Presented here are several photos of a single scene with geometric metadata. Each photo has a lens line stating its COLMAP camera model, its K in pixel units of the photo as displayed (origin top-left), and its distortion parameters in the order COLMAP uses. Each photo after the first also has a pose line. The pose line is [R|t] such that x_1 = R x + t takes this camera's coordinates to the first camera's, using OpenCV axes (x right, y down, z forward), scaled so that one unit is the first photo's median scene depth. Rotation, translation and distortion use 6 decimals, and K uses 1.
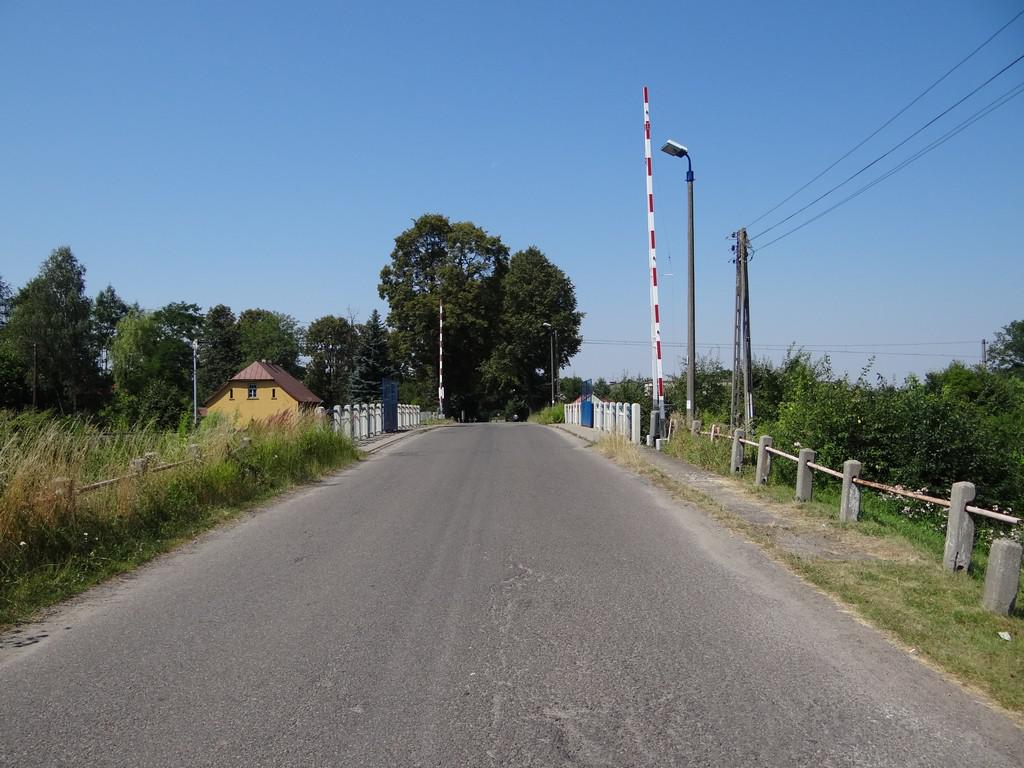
lens RADIAL K [[805.7, 0, 512.2], [0, 805.7, 384.6], [0, 0, 1]] dist [0.000171, 0.000459]
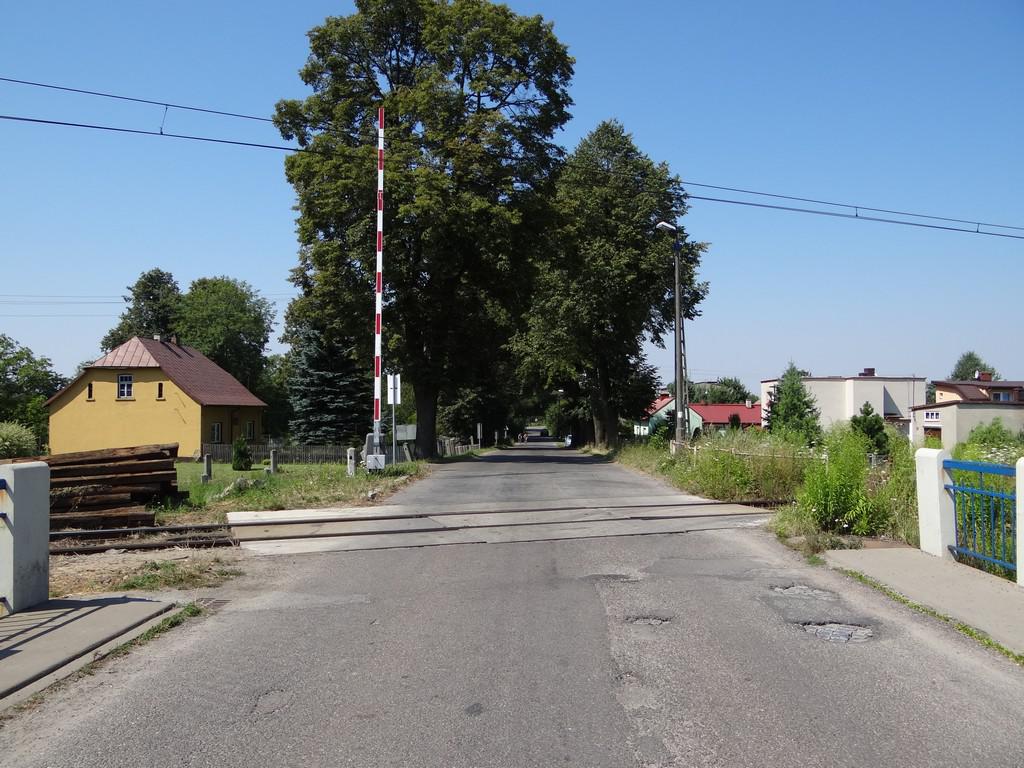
lens RADIAL K [[805.7, 0, 513.3], [0, 805.7, 383.6], [0, 0, 1]] dist [0.000171, 0.000459]
pose [[0.998930, 0.008260, -0.045505, -0.010904], [-0.008402, 0.999960, -0.002928, 0.005110], [0.045479, 0.003307, 0.998960, 0.422994]]
